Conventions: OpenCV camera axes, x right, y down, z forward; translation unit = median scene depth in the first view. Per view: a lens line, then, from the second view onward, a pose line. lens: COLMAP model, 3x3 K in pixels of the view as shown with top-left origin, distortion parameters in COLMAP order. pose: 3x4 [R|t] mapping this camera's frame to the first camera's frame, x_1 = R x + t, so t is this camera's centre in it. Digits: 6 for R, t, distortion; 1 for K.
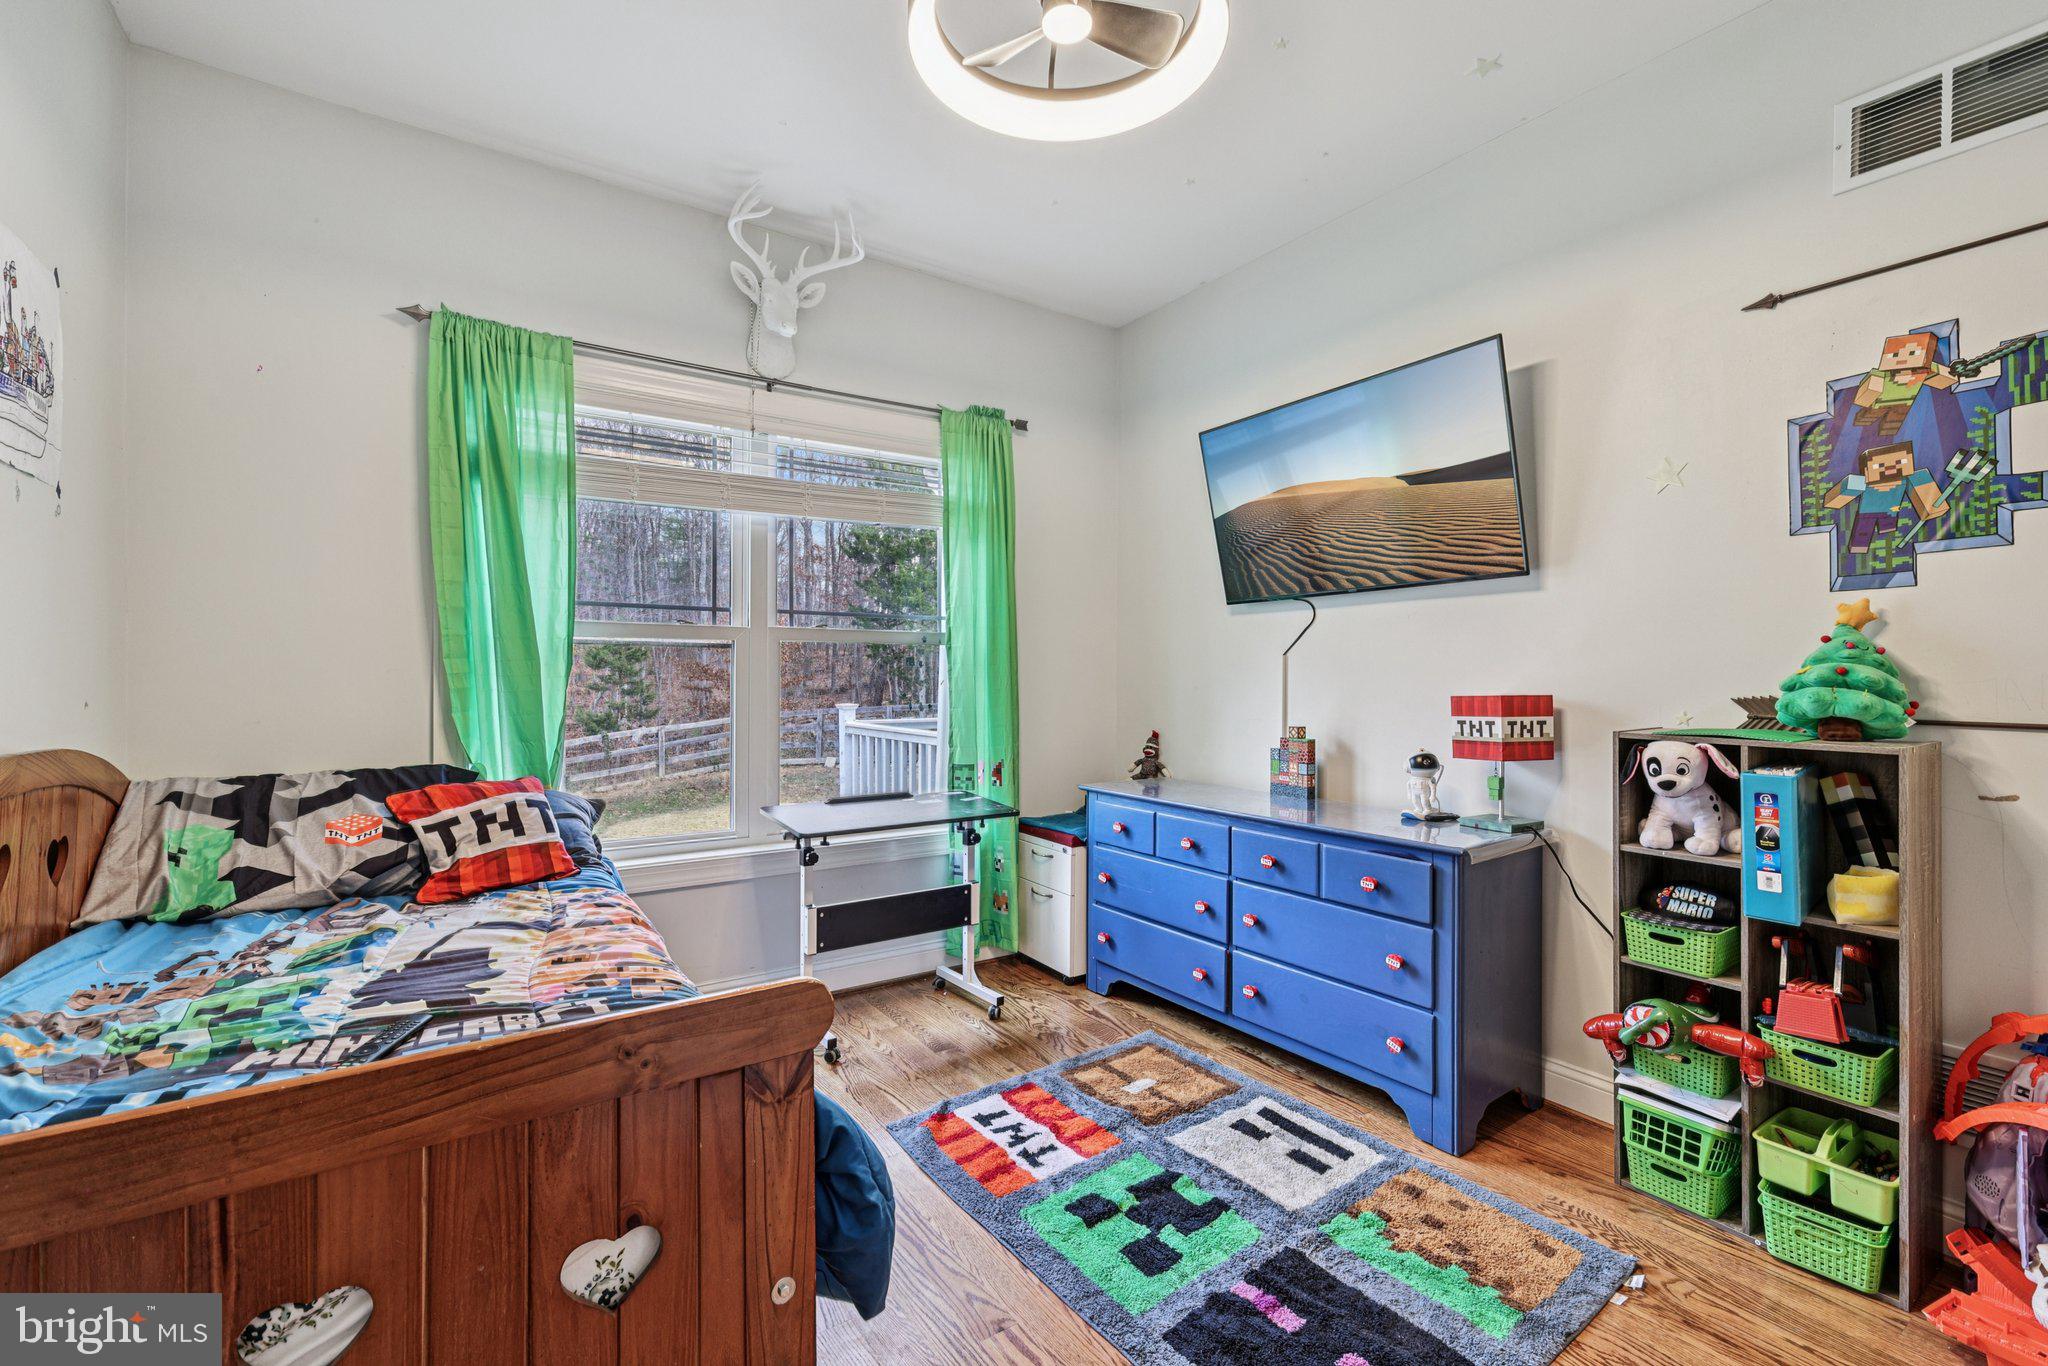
lens RADIAL K [[887.0, 0, 1023.7], [0, 887.0, 681.1], [0, 0, 1]] dist [0.005092, -0.002010]
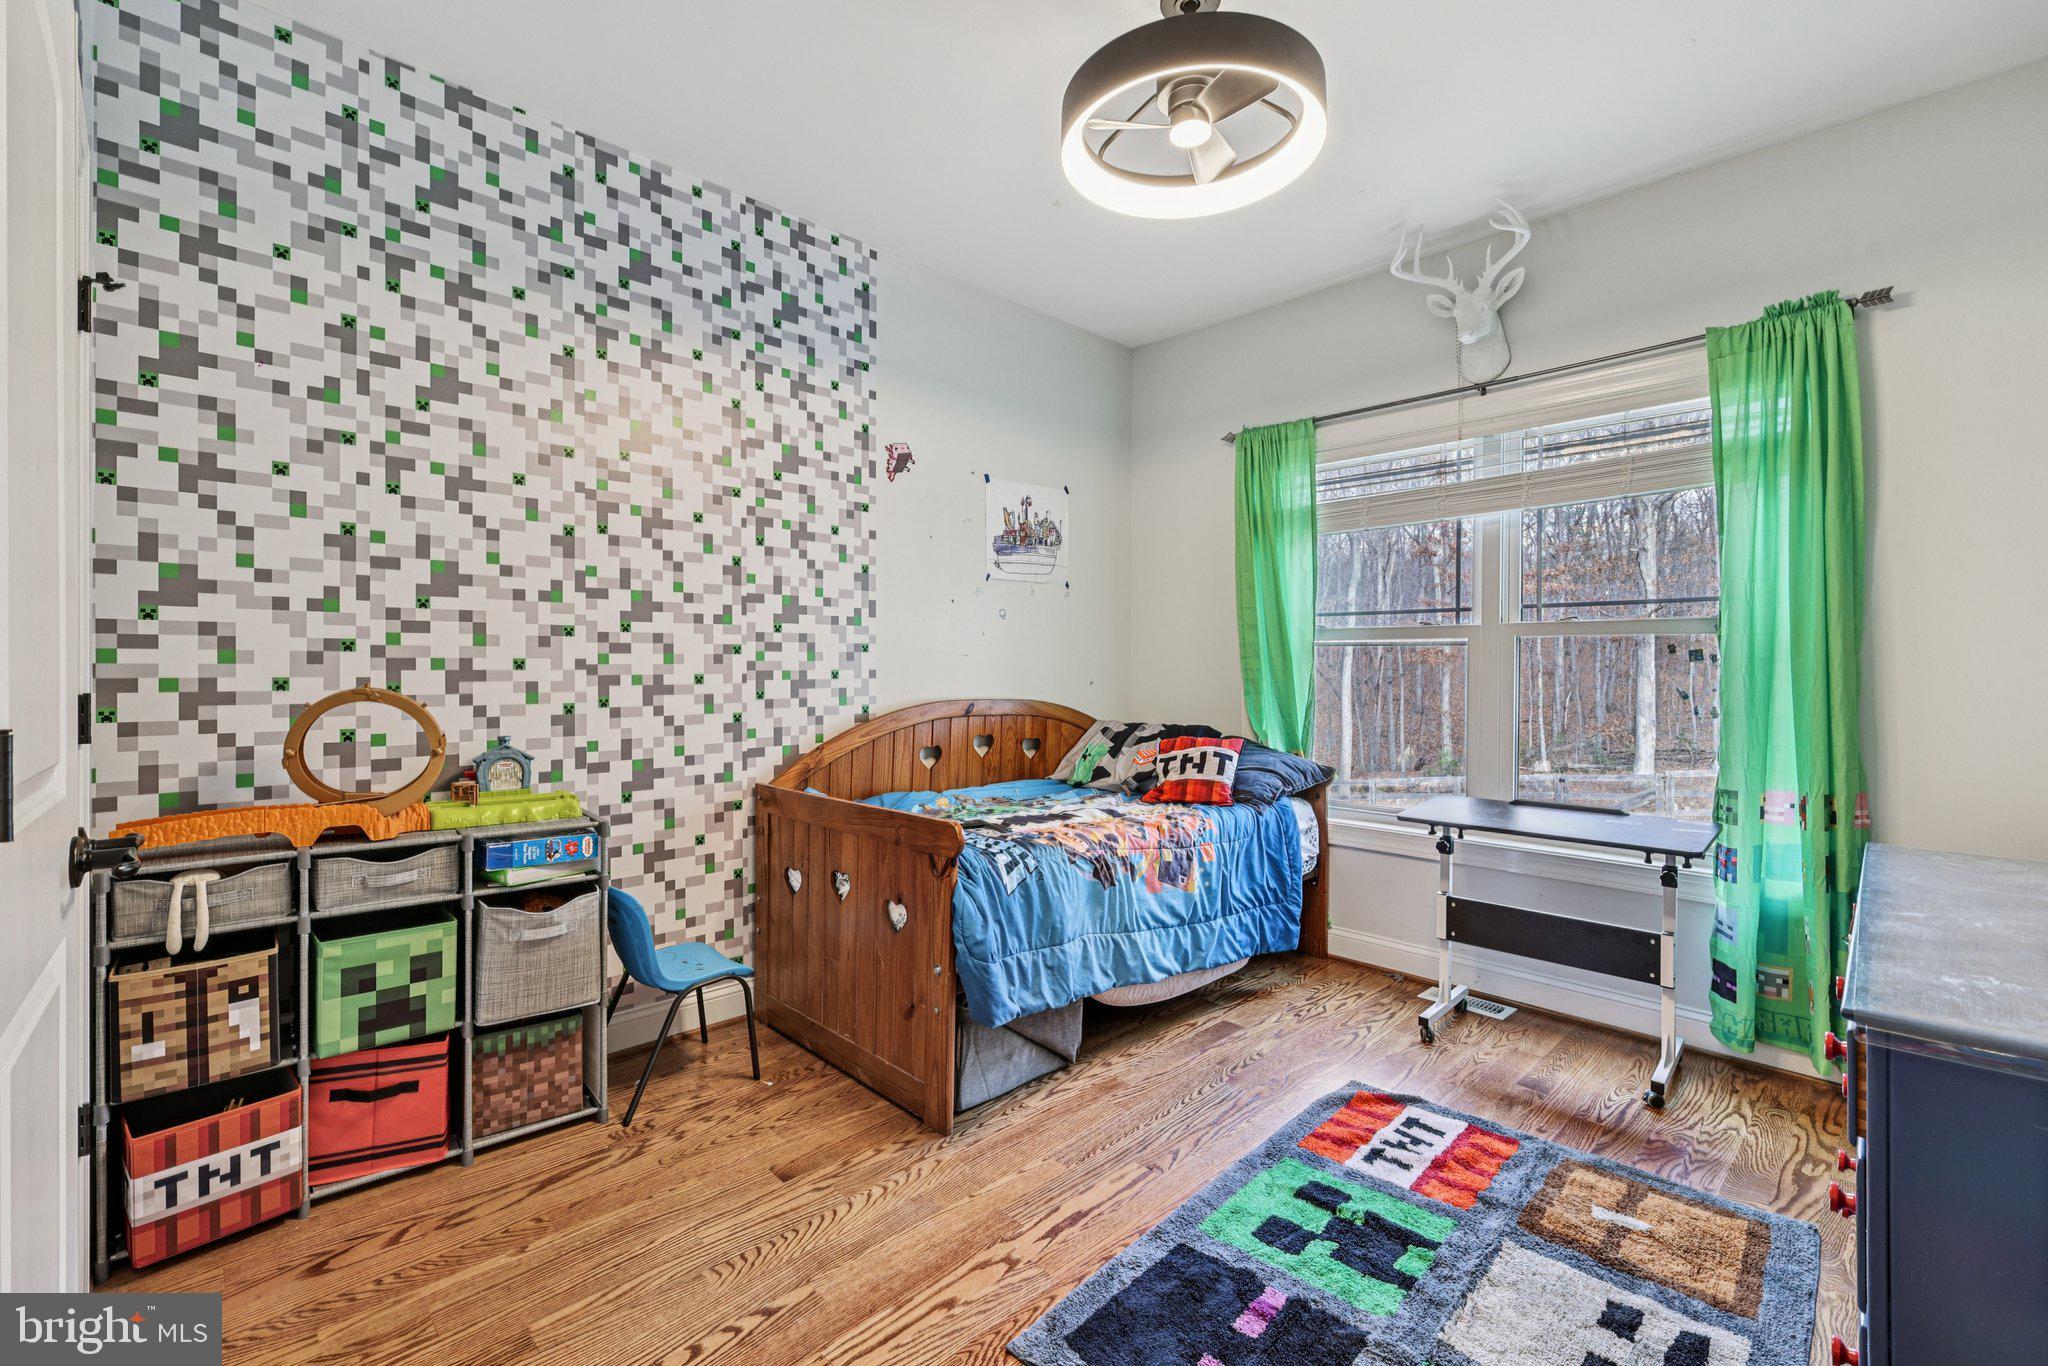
lens RADIAL K [[887.0, 0, 1022.2], [0, 887.0, 673.7], [0, 0, 1]] dist [0.005092, -0.002010]
pose [[0.173137, 0.008963, -0.984857, 0.848993], [-0.011665, 0.999907, 0.007049, -0.006435], [0.984829, 0.010268, 0.173225, 0.398344]]
